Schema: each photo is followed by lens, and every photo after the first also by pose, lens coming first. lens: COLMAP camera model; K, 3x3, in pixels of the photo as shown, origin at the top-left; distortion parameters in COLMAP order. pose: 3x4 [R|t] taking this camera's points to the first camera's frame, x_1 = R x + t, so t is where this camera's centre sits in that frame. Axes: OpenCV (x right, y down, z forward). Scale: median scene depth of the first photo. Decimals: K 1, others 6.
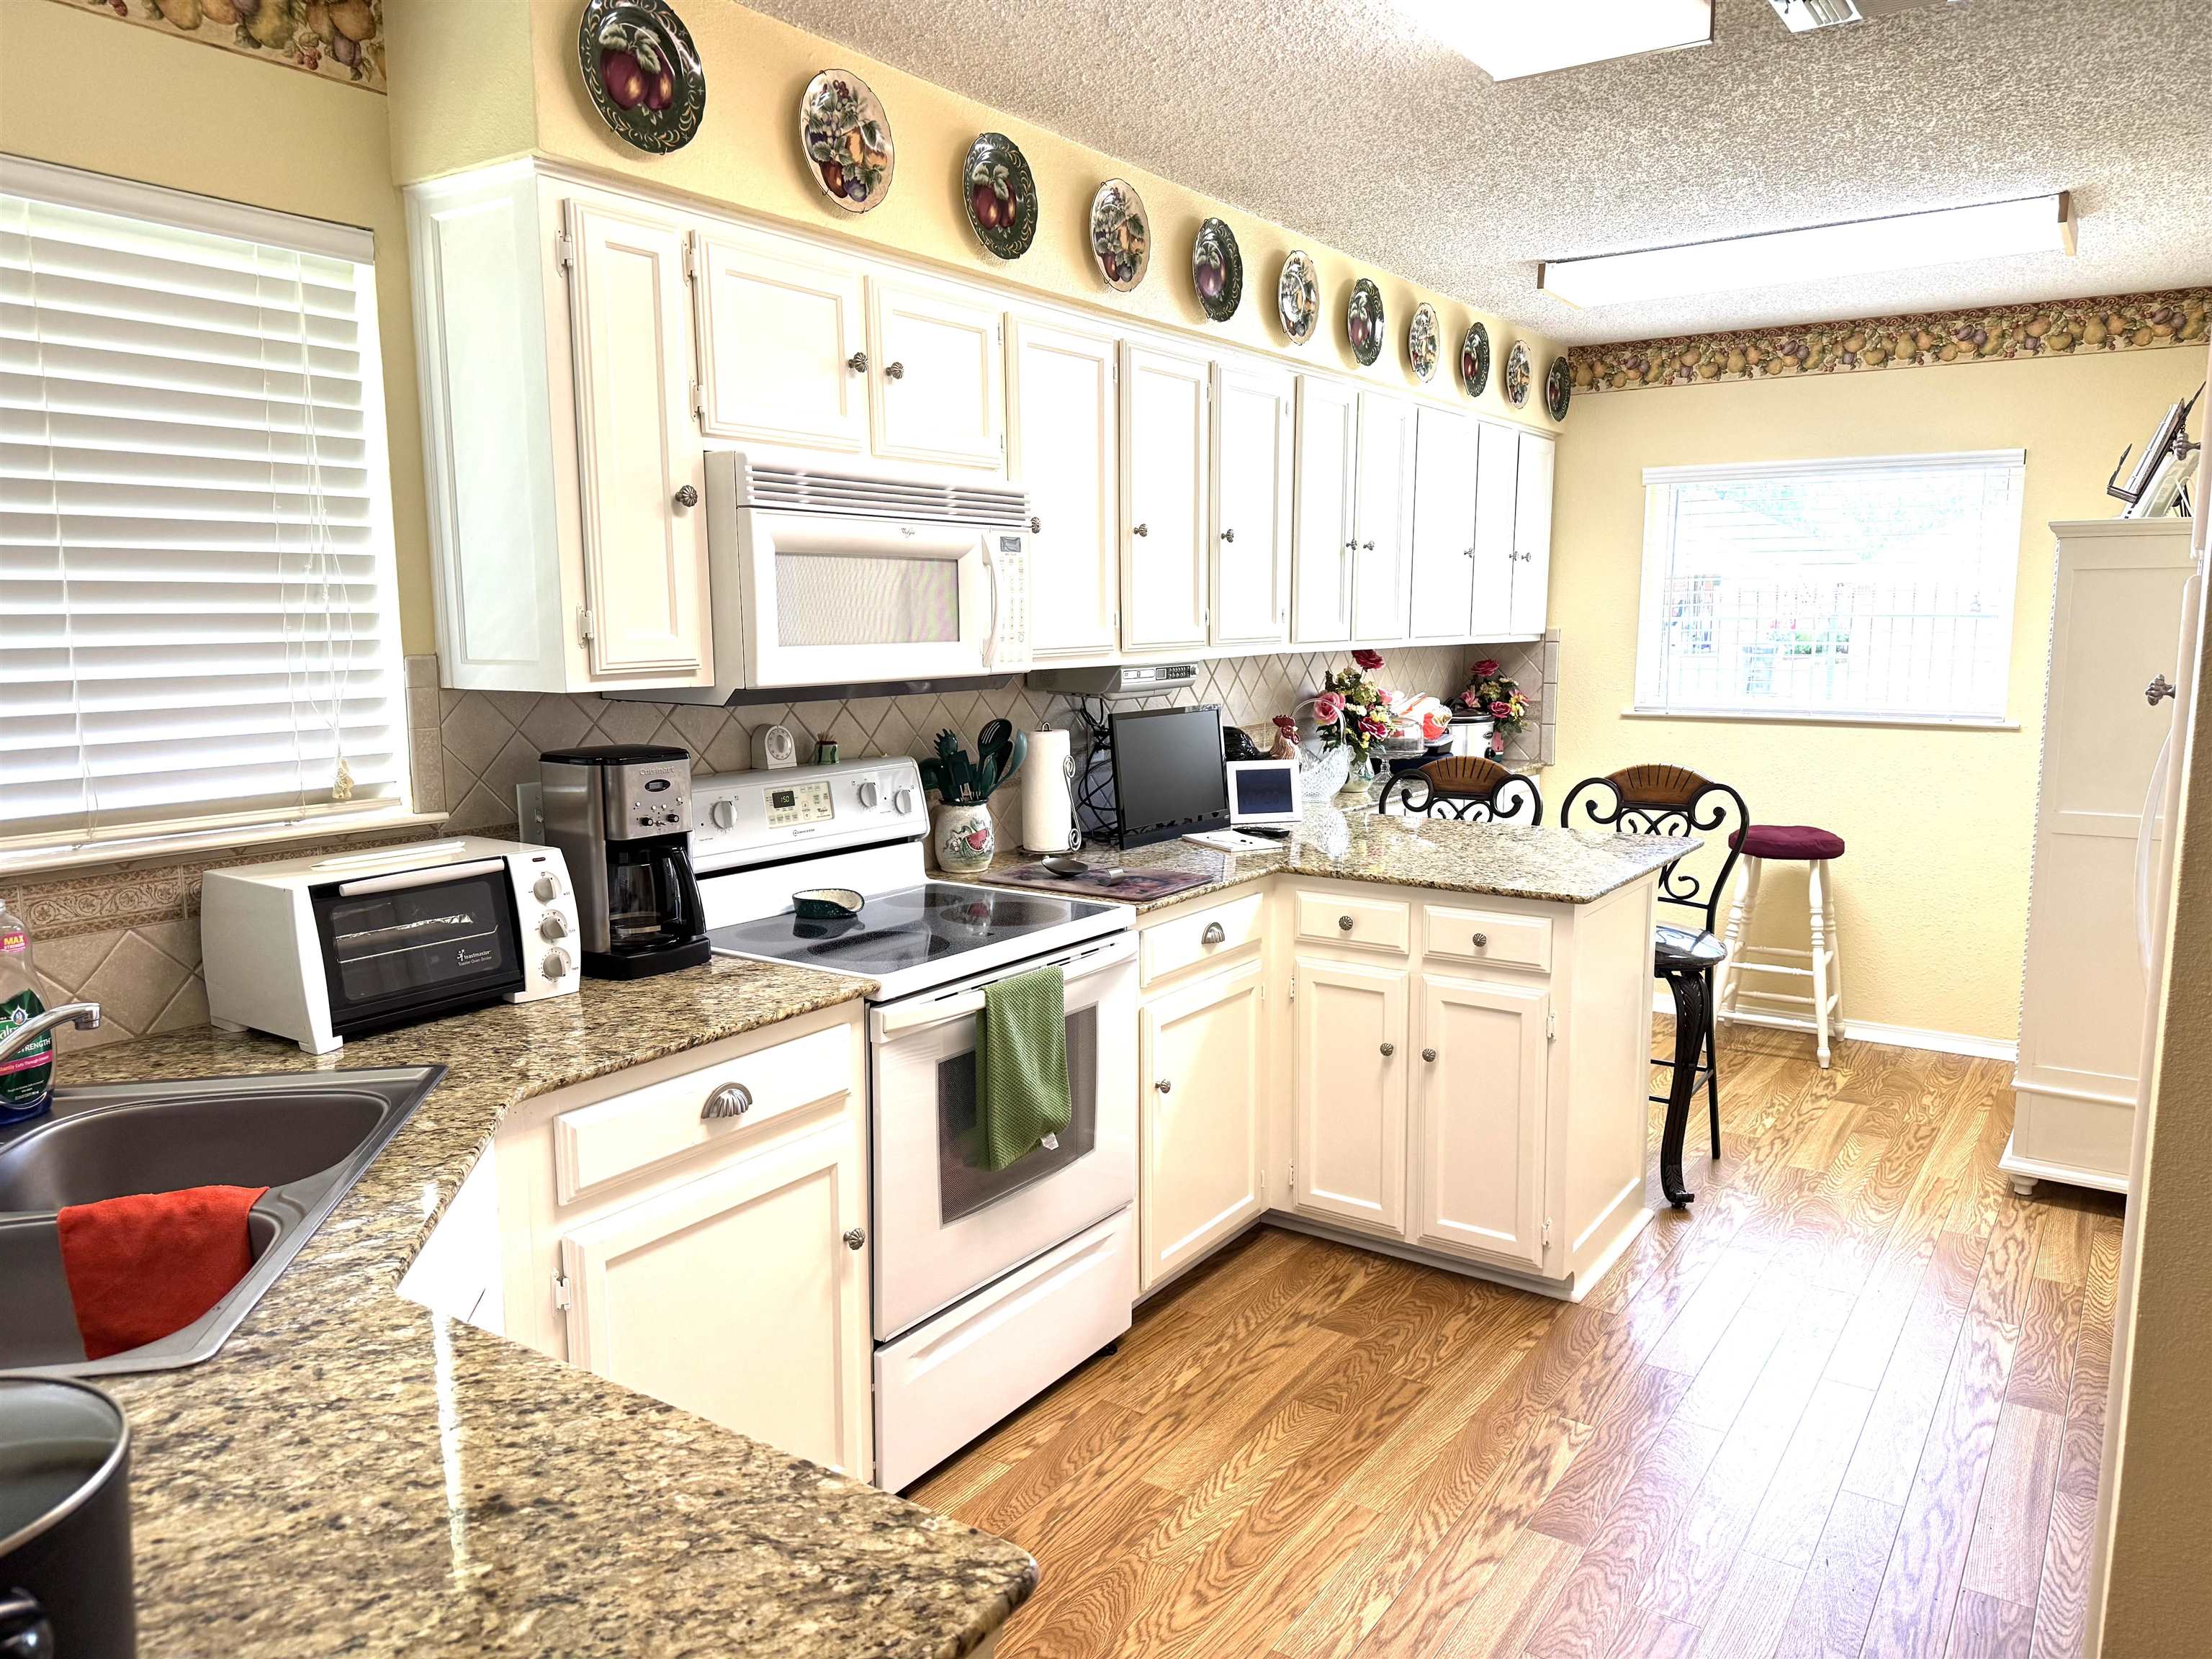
lens RADIAL K [[1540.0, 0, 1112.2], [0, 1540.0, 809.8], [0, 0, 1]] dist [0.115090, -0.158771]
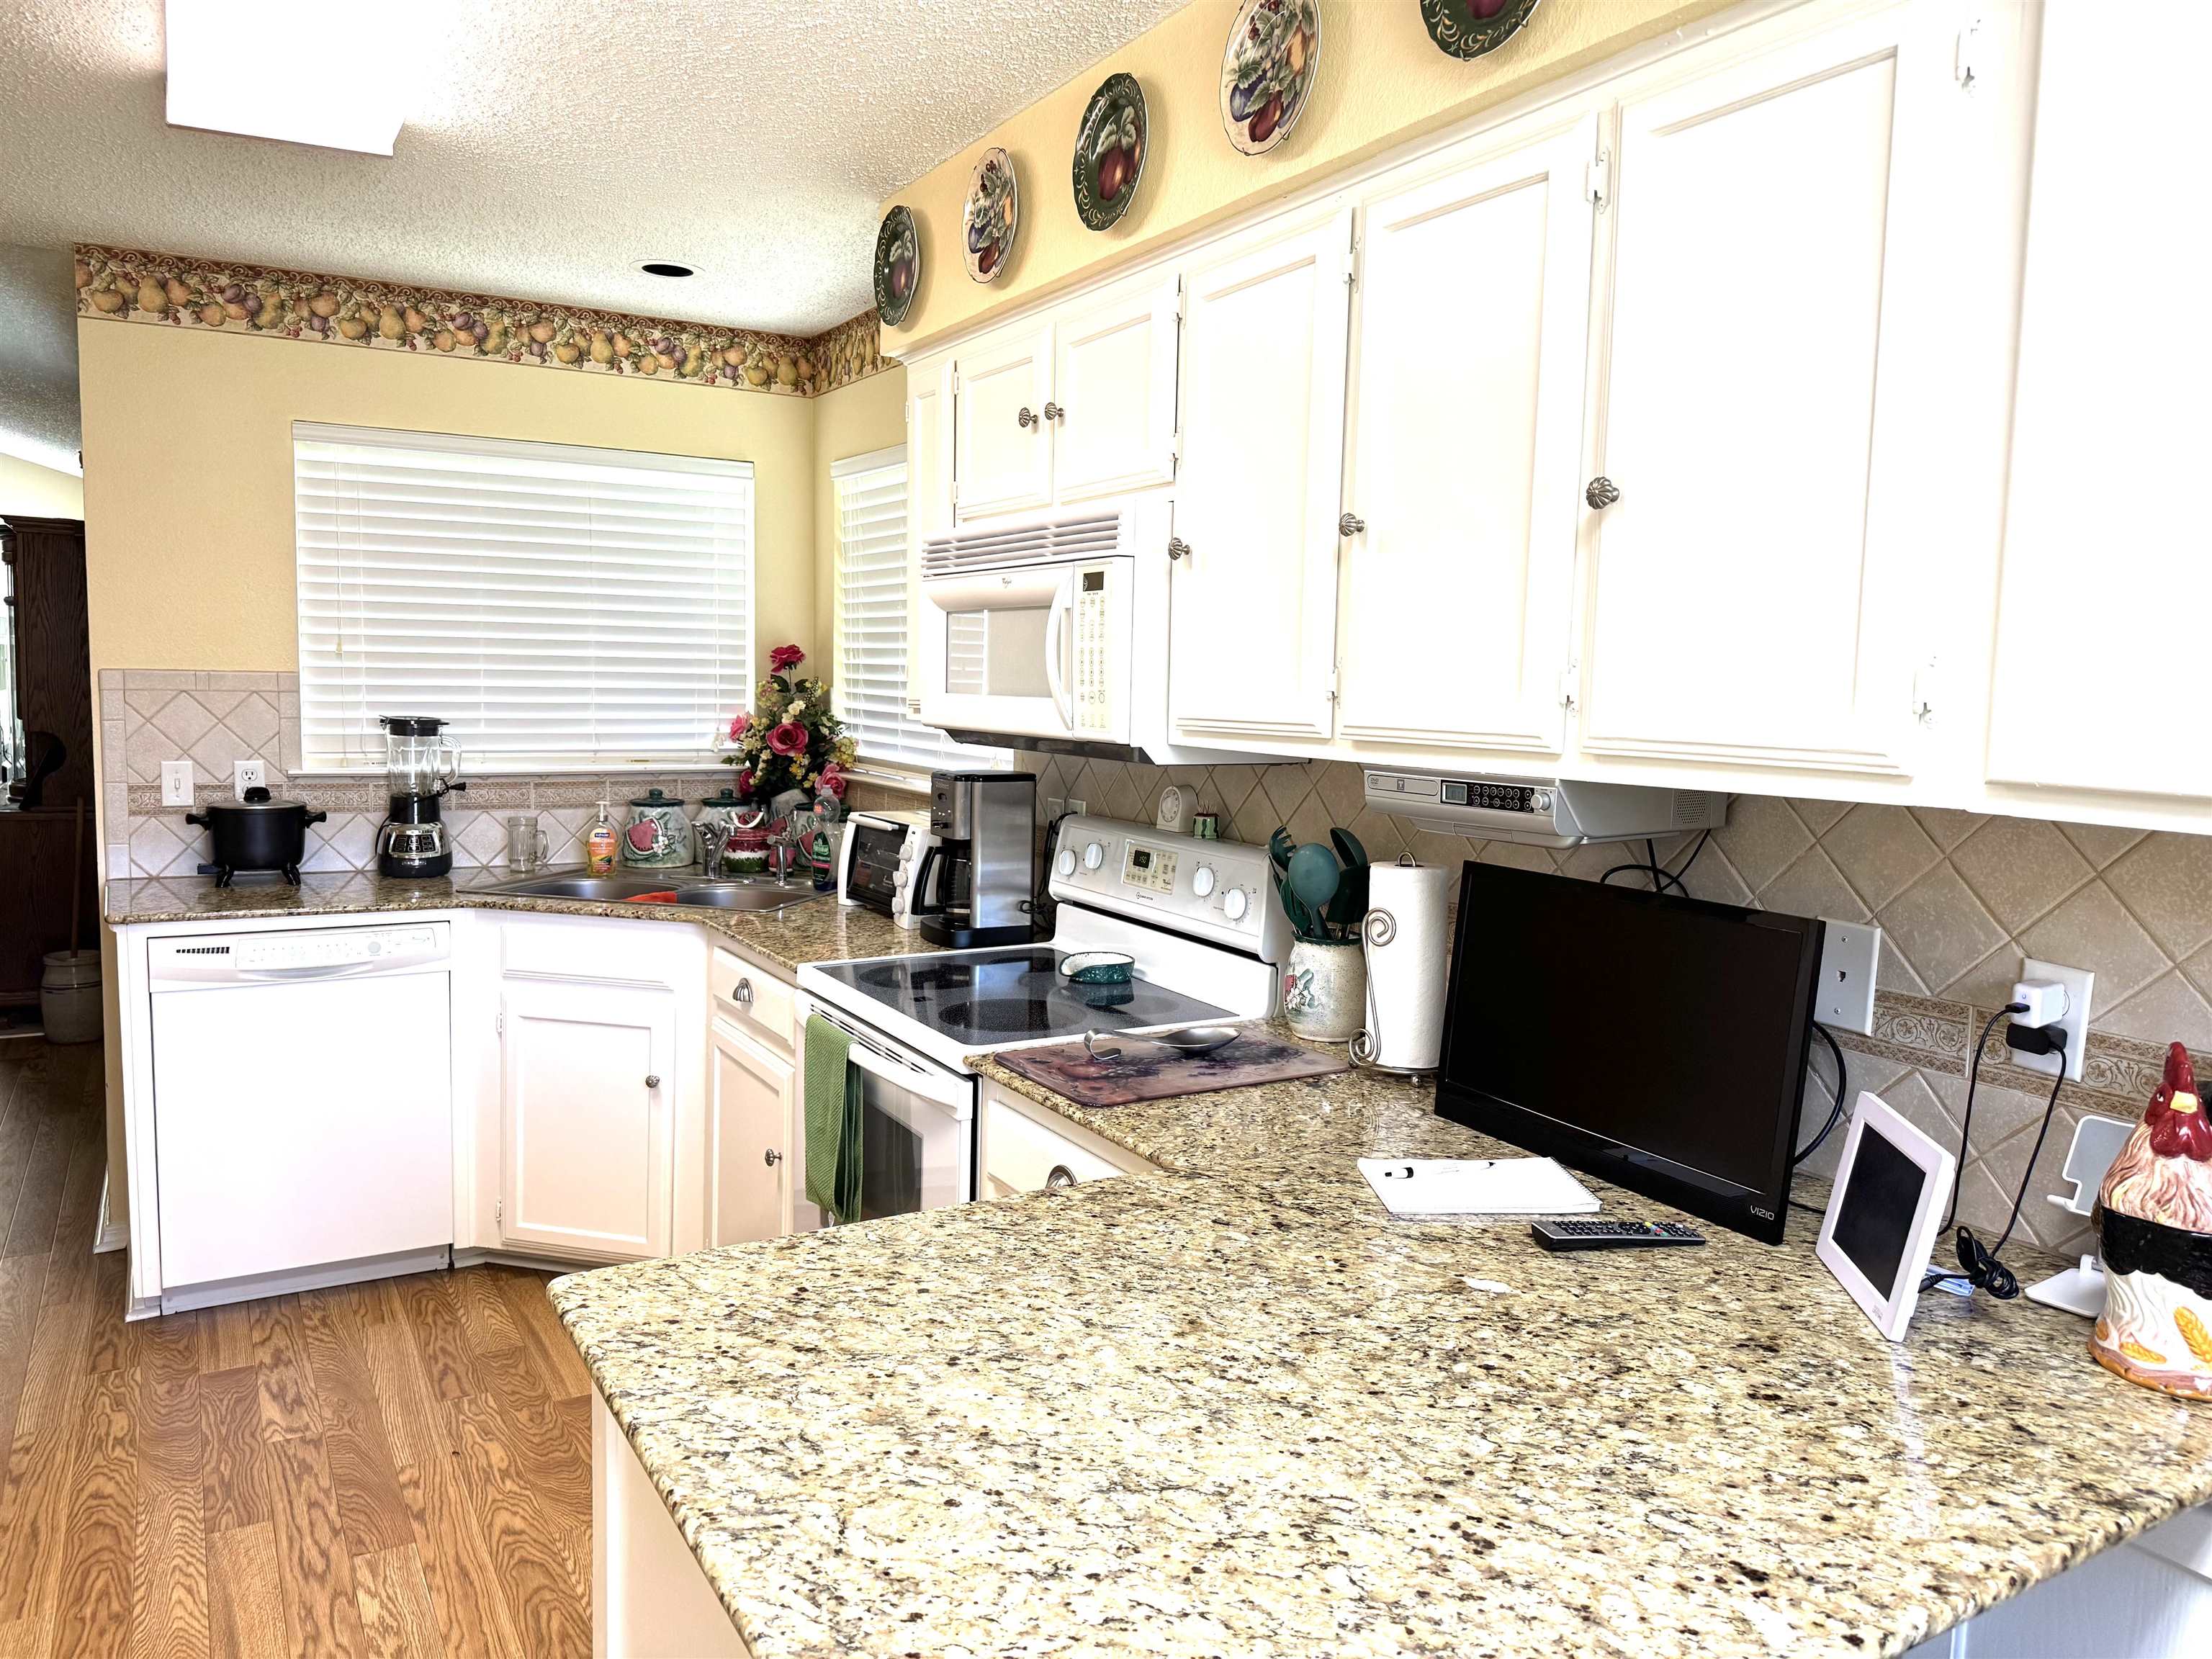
lens RADIAL K [[1540.0, 0, 1112.2], [0, 1540.0, 809.8], [0, 0, 1]] dist [0.115090, -0.158771]
pose [[-0.412216, 0.071841, -0.908249, 0.726067], [-0.144807, 0.979048, 0.143164, -0.186798], [0.899505, 0.190536, -0.393176, 1.464984]]
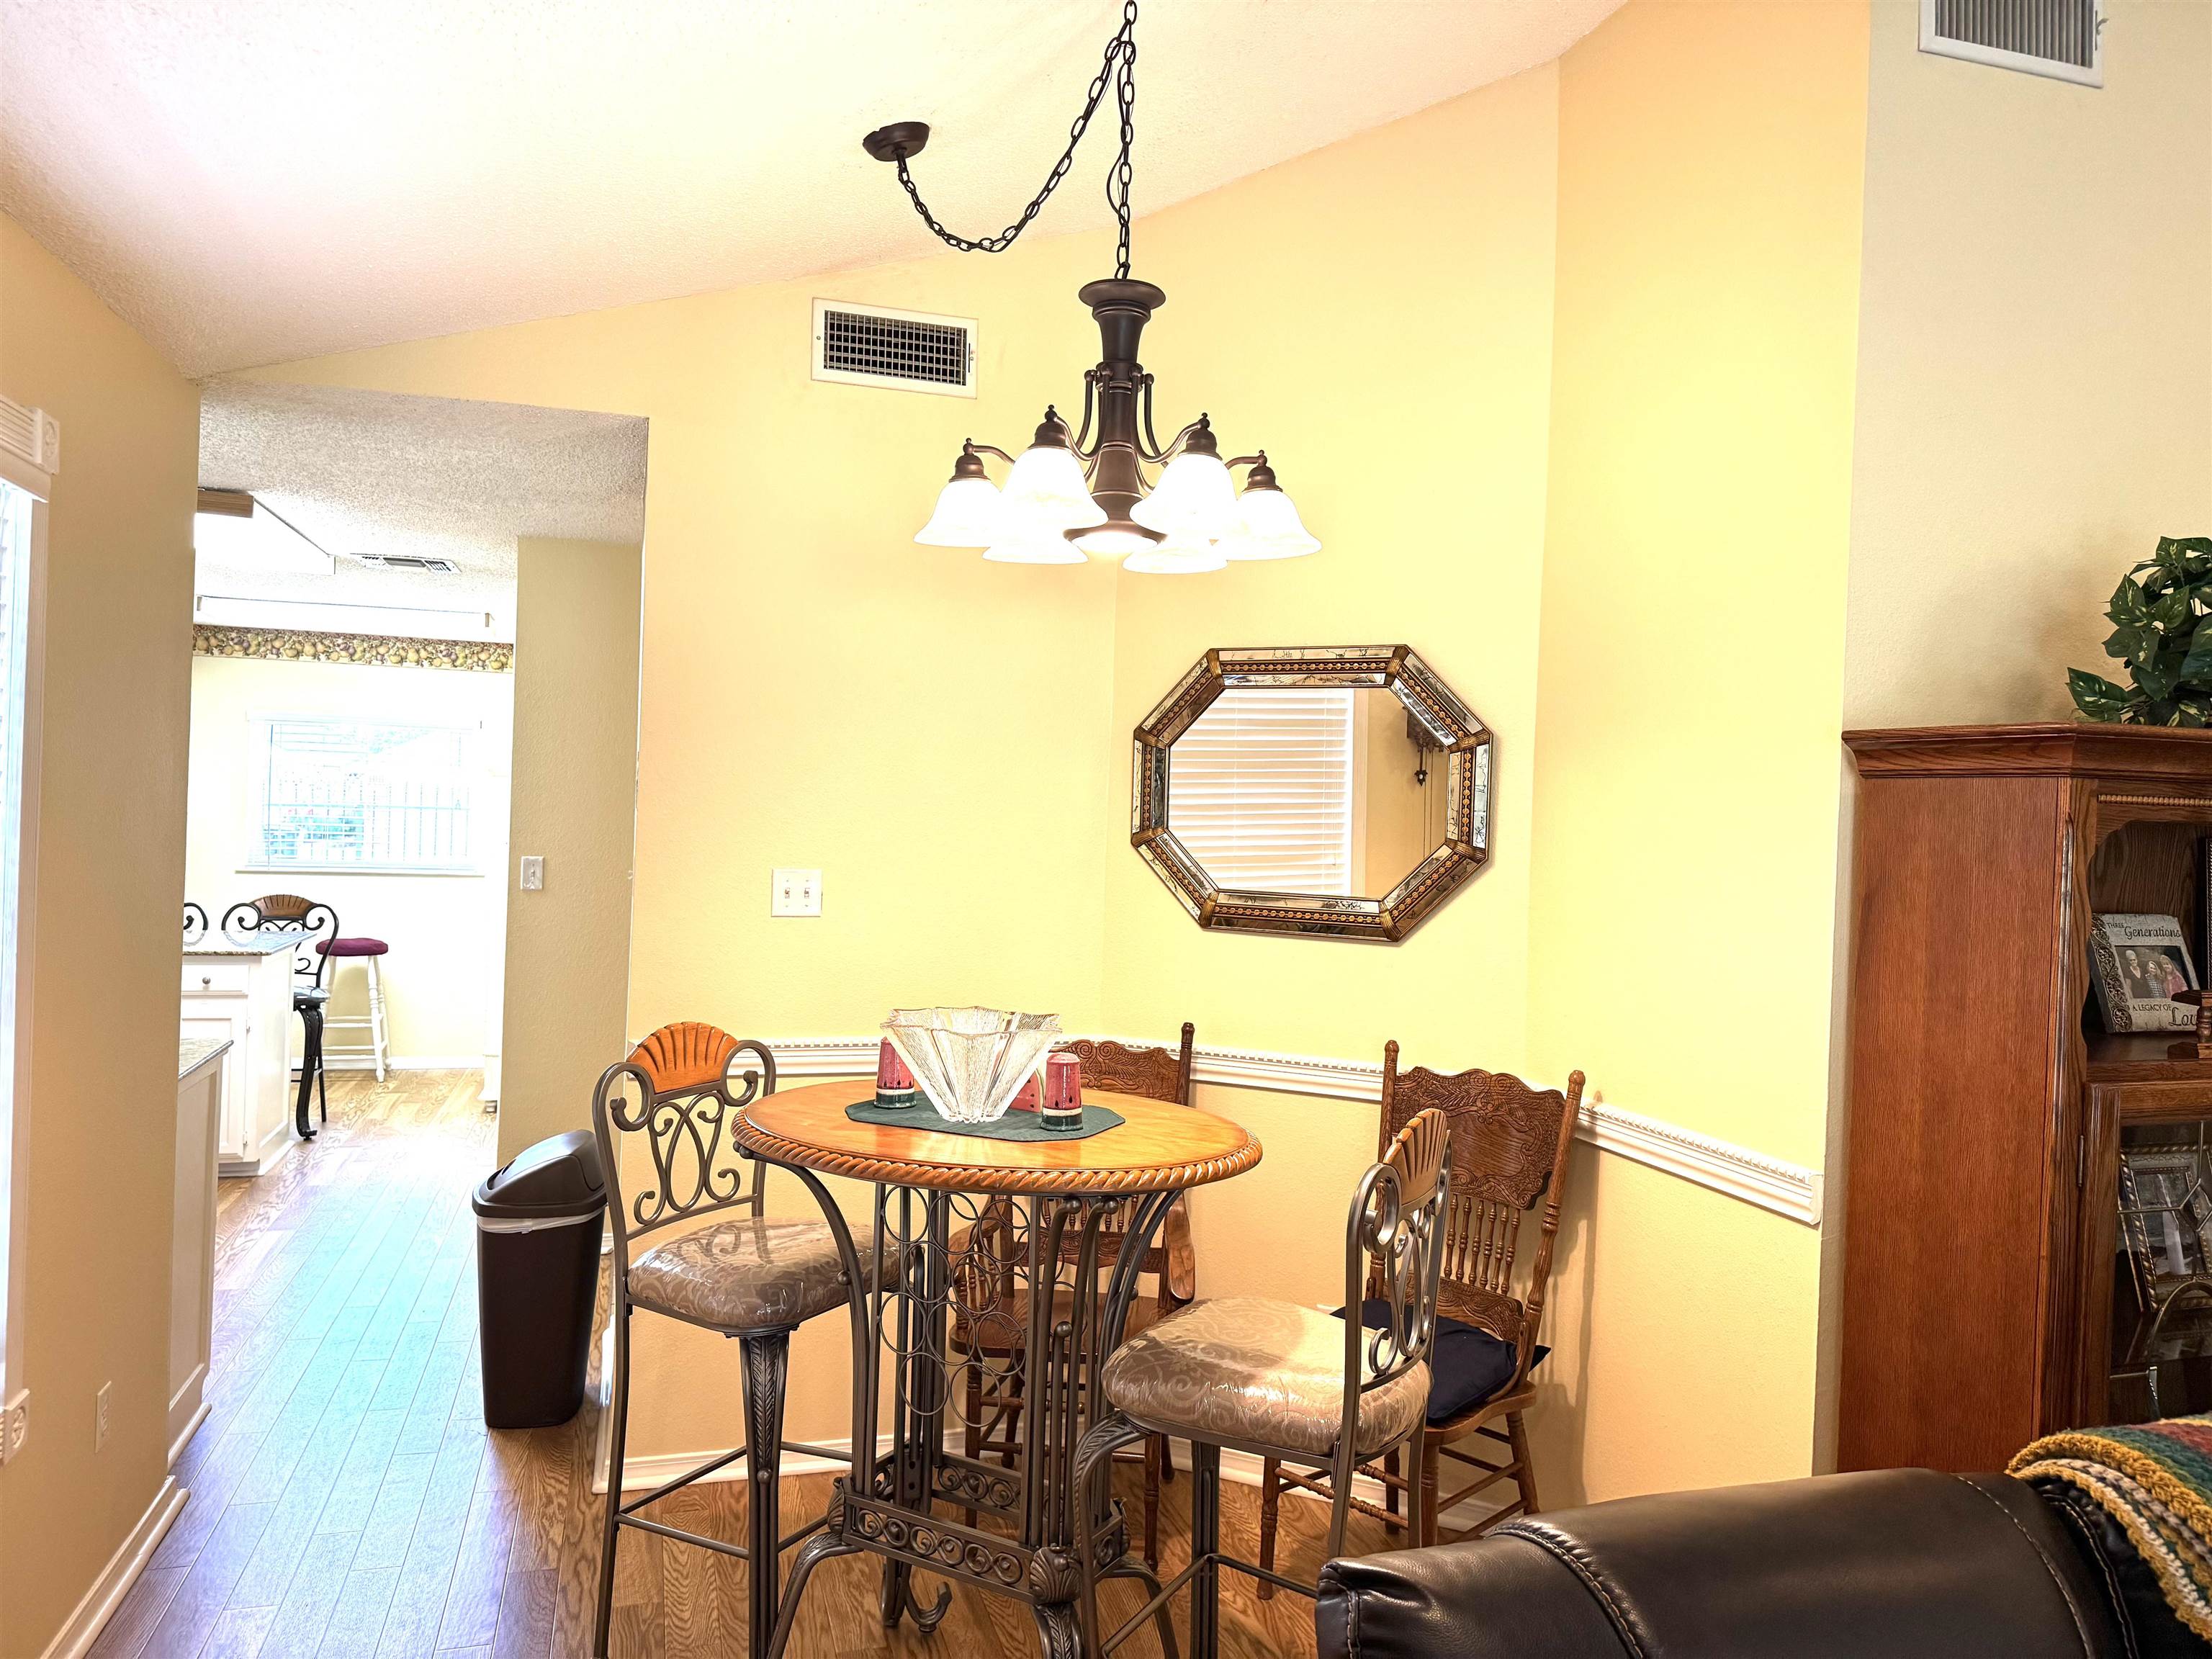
lens RADIAL K [[1540.0, 0, 1112.2], [0, 1540.0, 809.8], [0, 0, 1]] dist [0.115090, -0.158771]
pose [[0.631072, 0.017884, 0.775518, -0.360638], [0.073789, 0.993817, -0.082963, 0.078561], [-0.772207, 0.109580, 0.625850, -0.687375]]
